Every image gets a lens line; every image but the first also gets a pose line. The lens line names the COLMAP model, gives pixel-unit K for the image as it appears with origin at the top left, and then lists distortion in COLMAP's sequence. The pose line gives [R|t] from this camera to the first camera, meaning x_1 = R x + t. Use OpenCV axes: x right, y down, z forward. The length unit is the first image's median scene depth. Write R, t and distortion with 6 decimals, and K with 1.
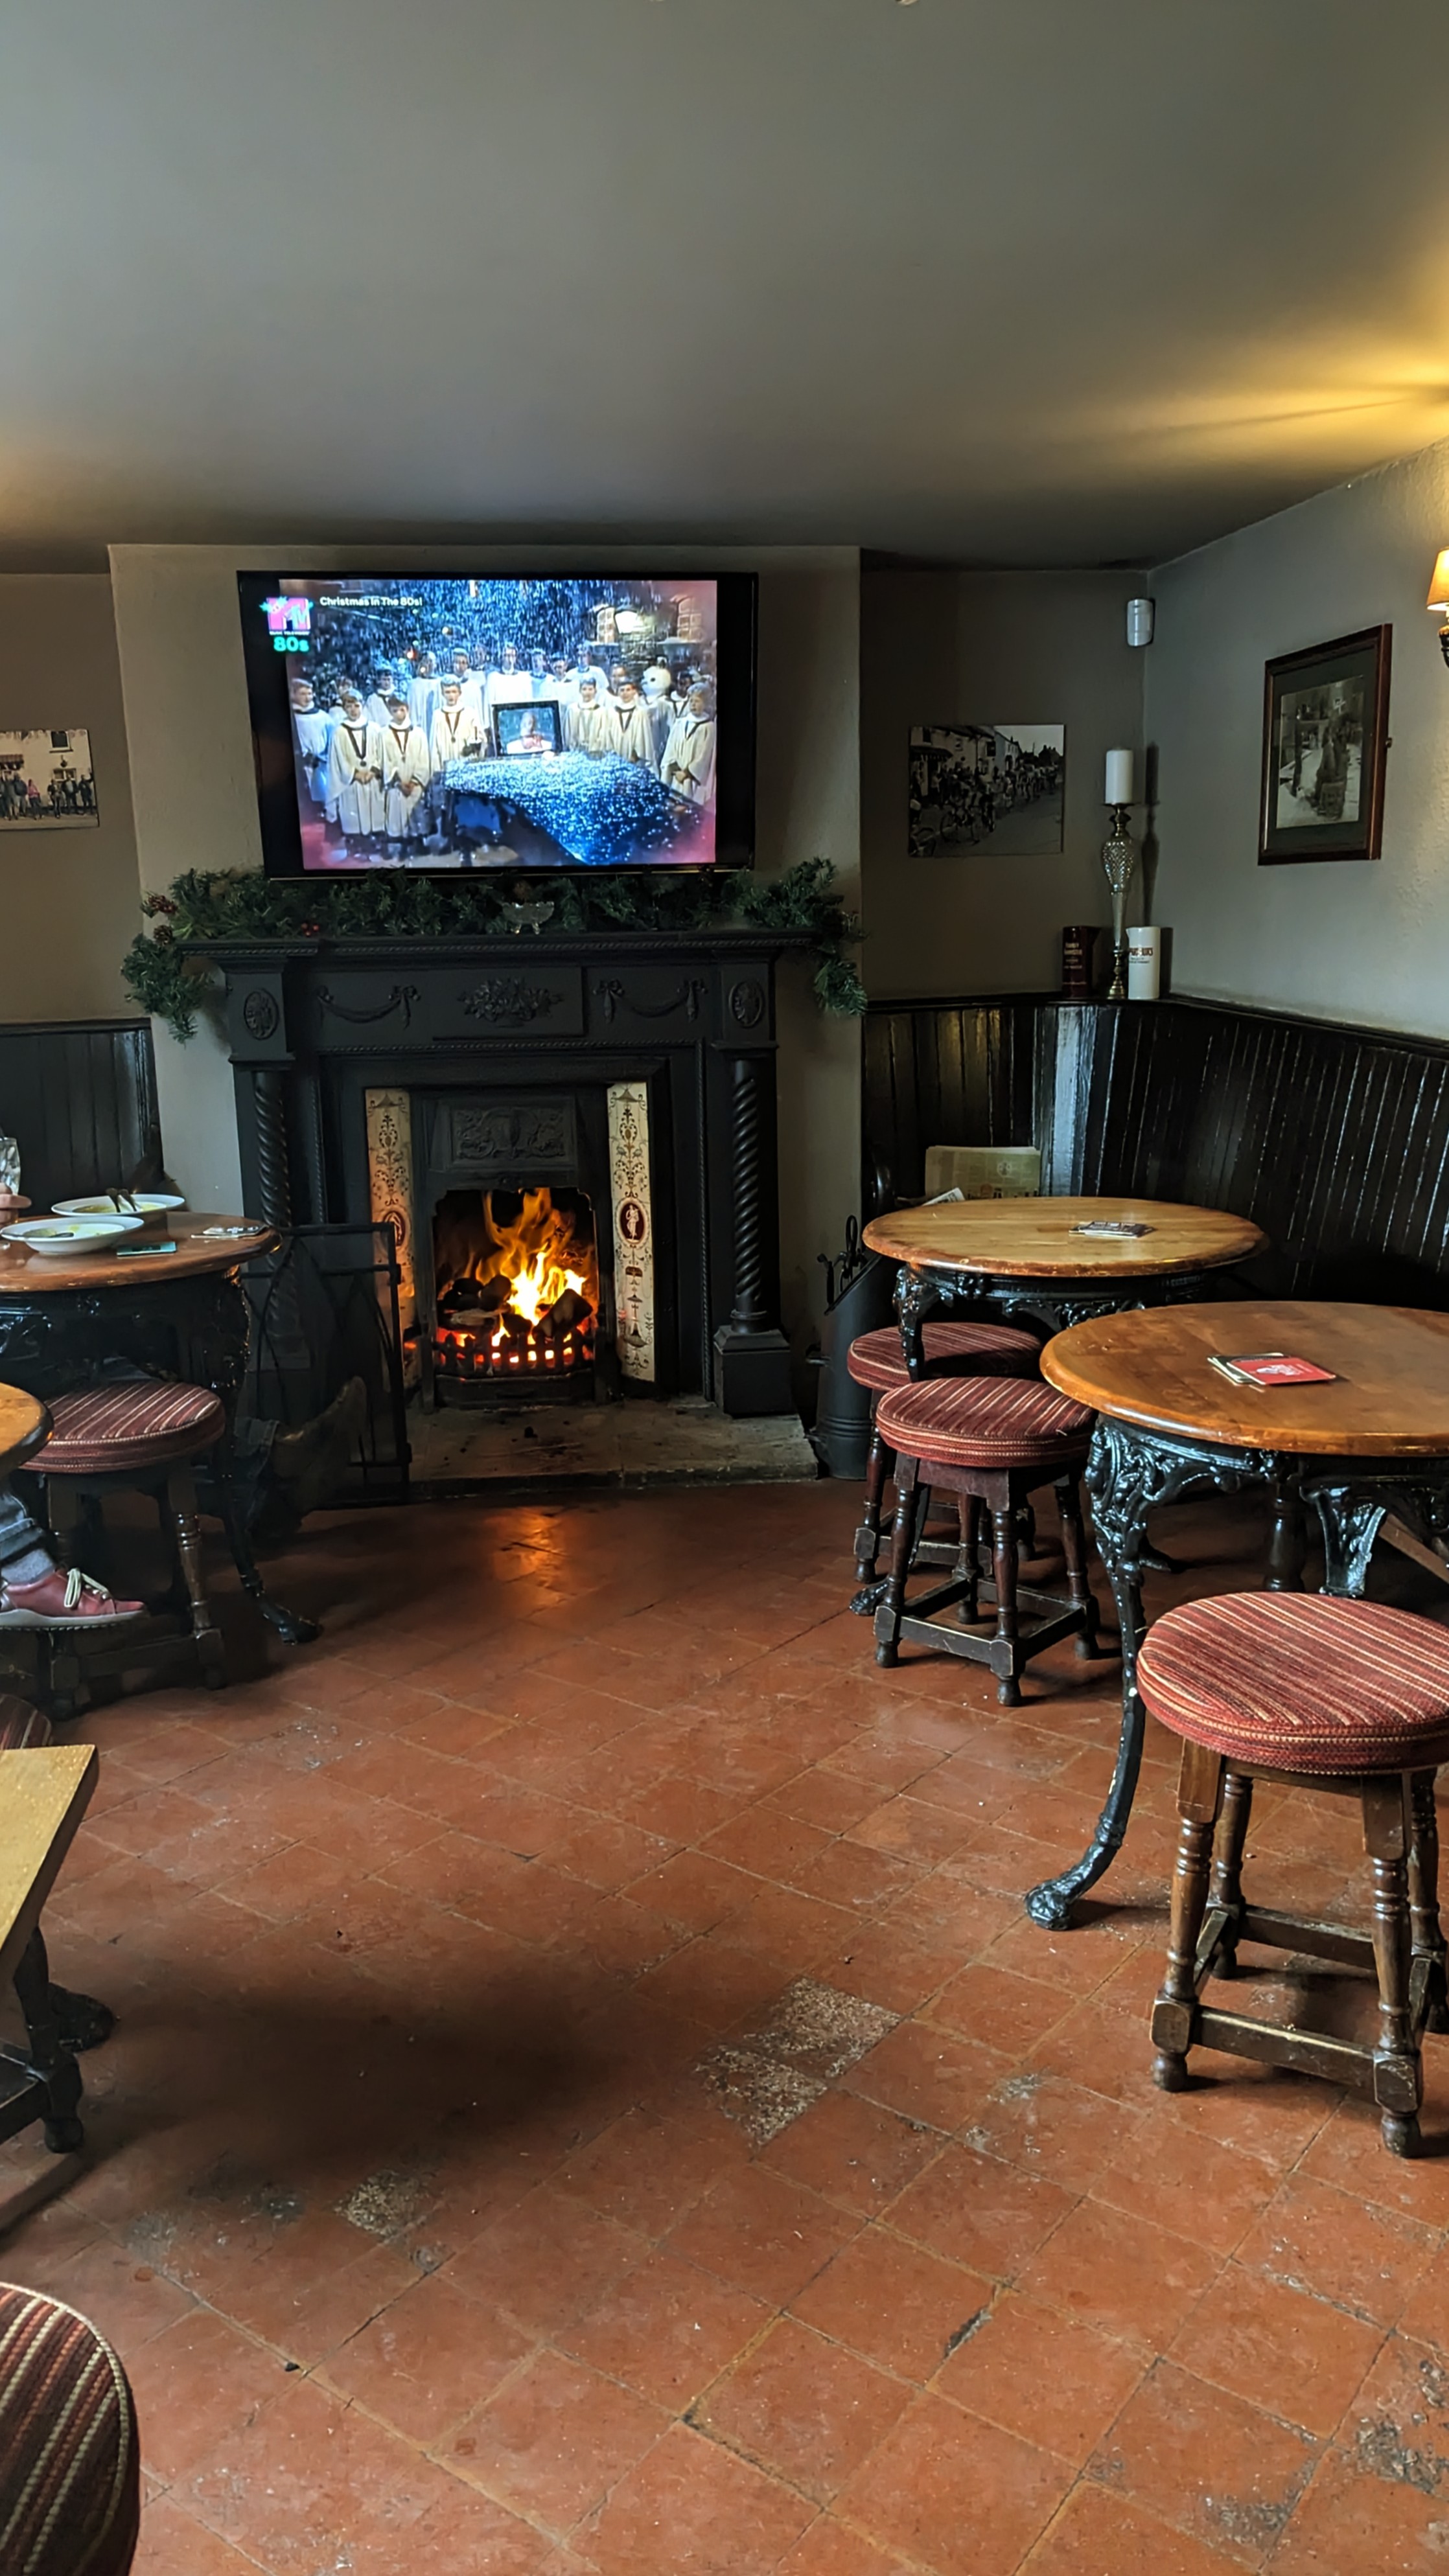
lens RADIAL K [[1856.3, 0, 724.5], [0, 1856.3, 1288.0], [0, 0, 1]] dist [0.060419, -0.062799]
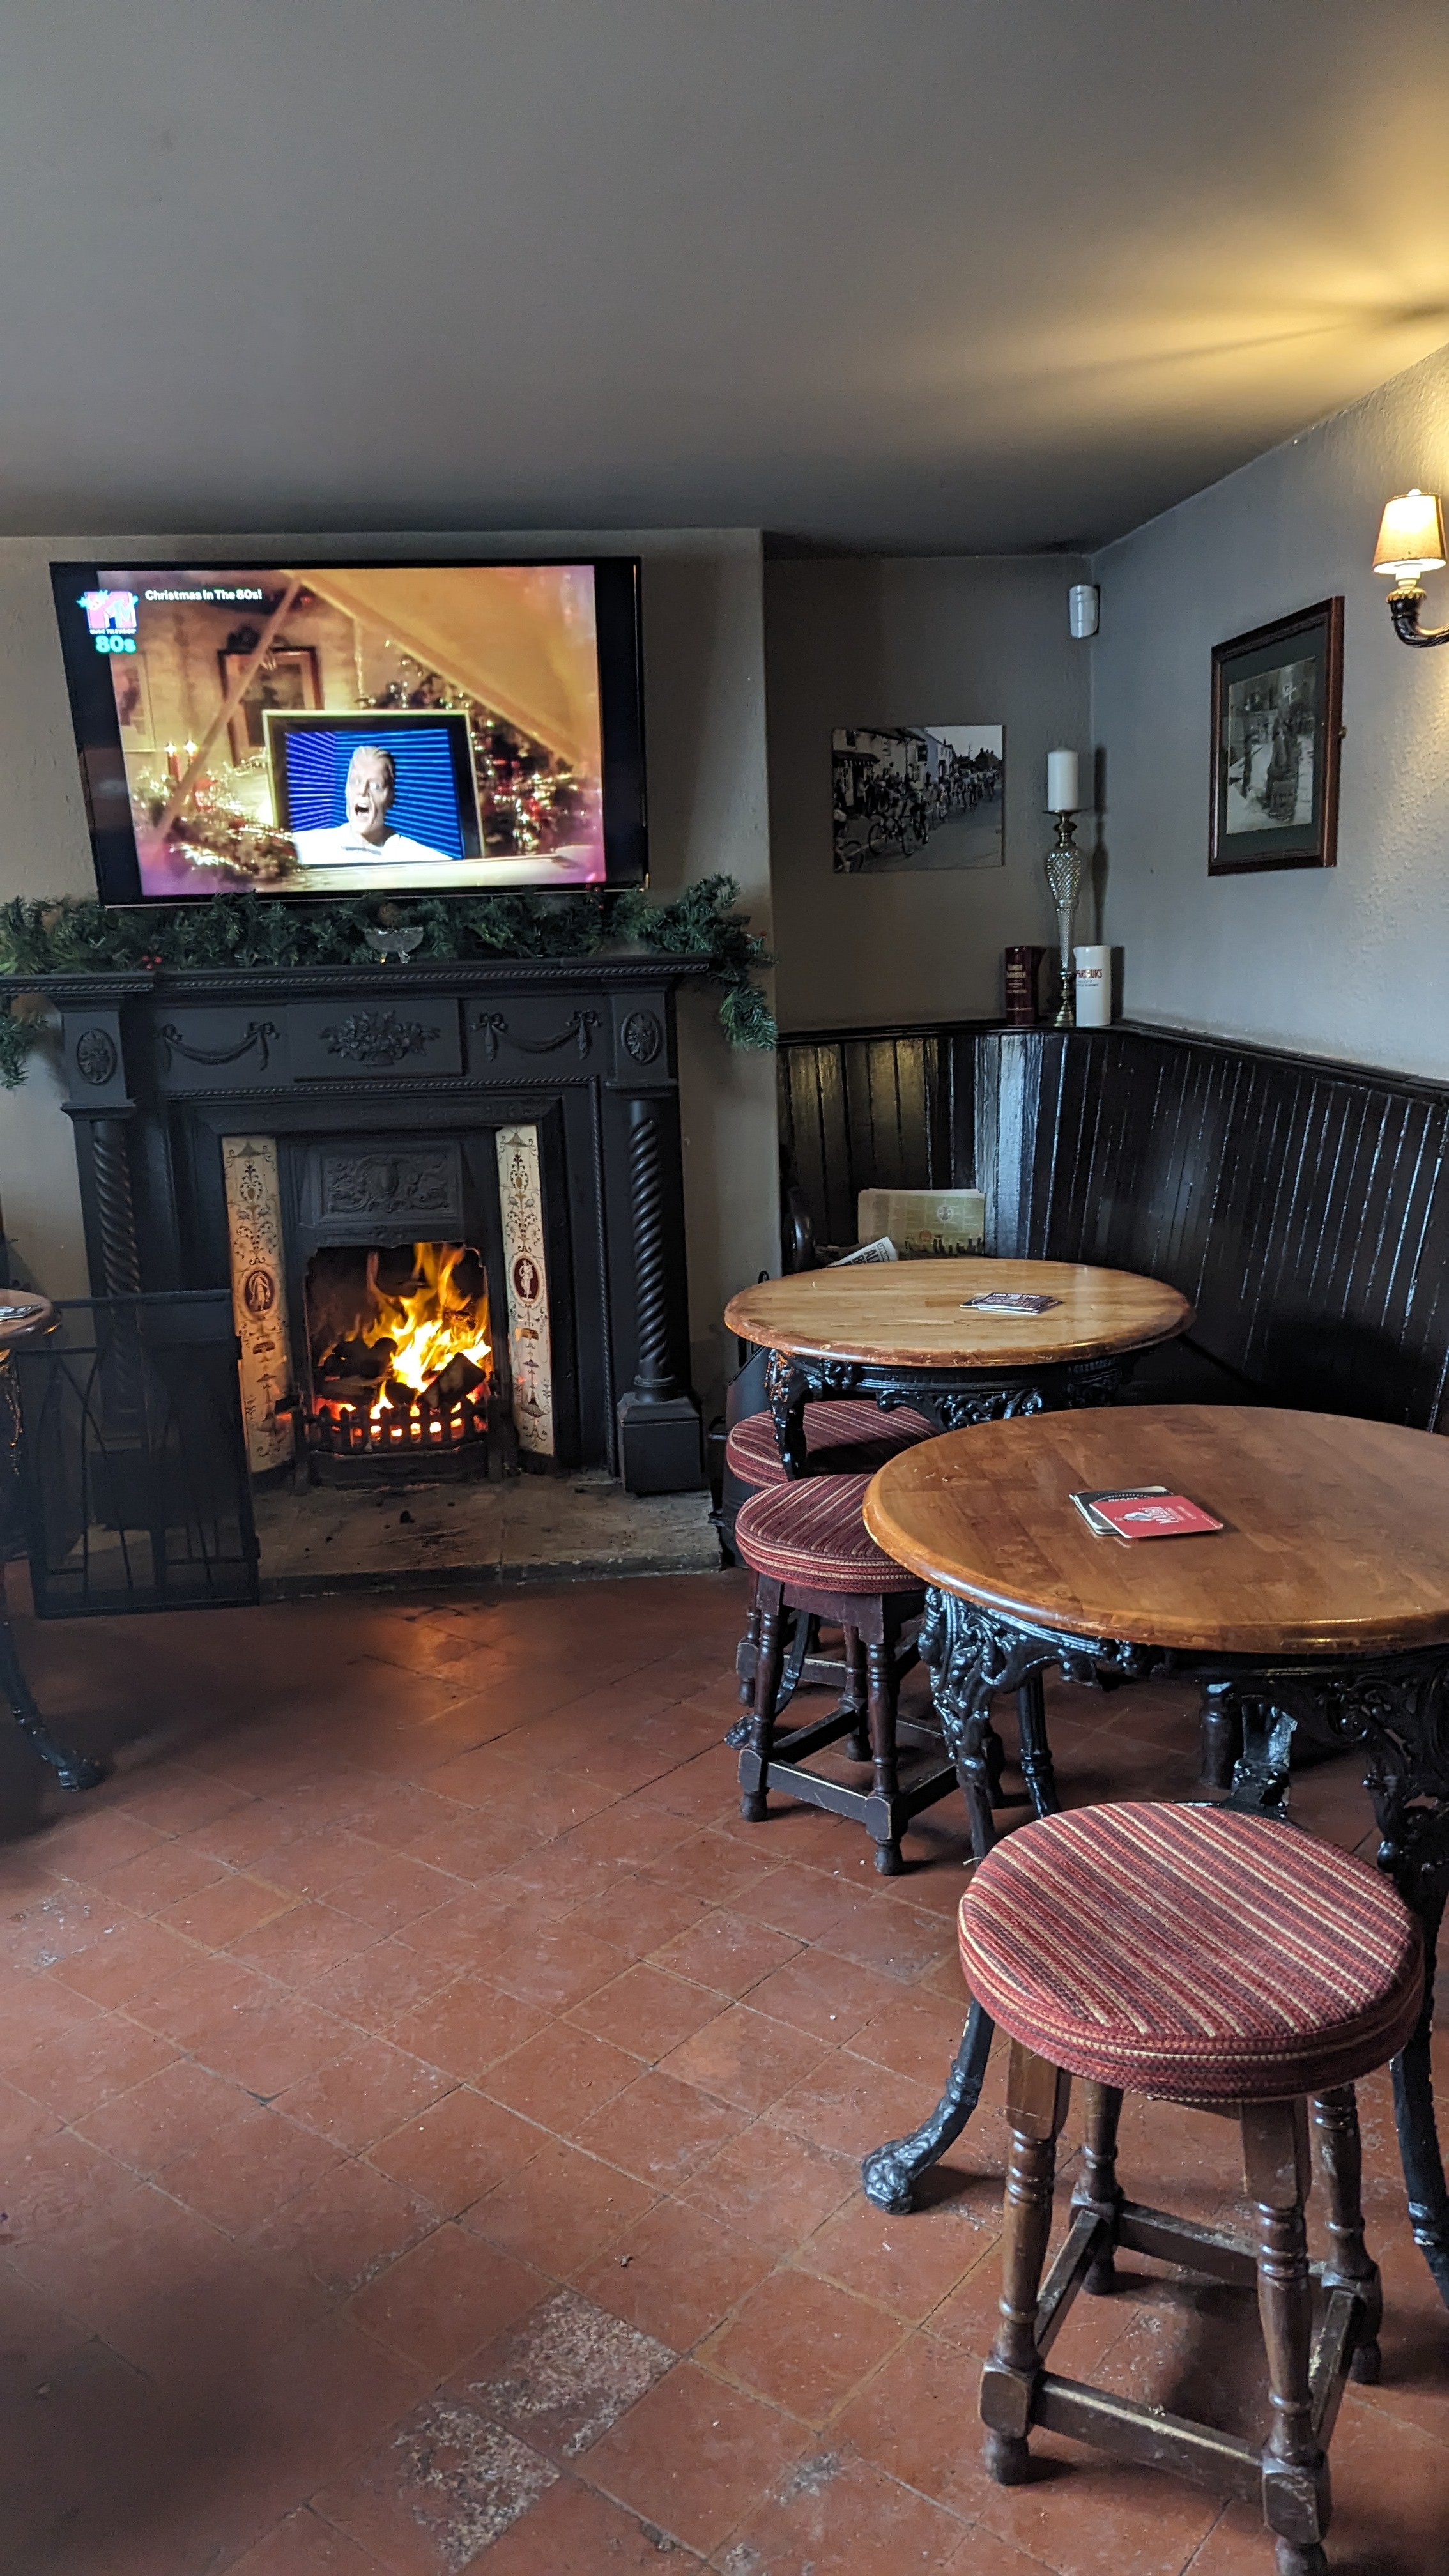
lens RADIAL K [[1832.3, 0, 724.5], [0, 1832.3, 1288.0], [0, 0, 1]] dist [0.057683, -0.055660]
pose [[0.999749, -0.010473, -0.019803, 0.073610], [0.010292, 0.999904, -0.009225, -0.025149], [0.019898, 0.009019, 0.999761, 0.124252]]
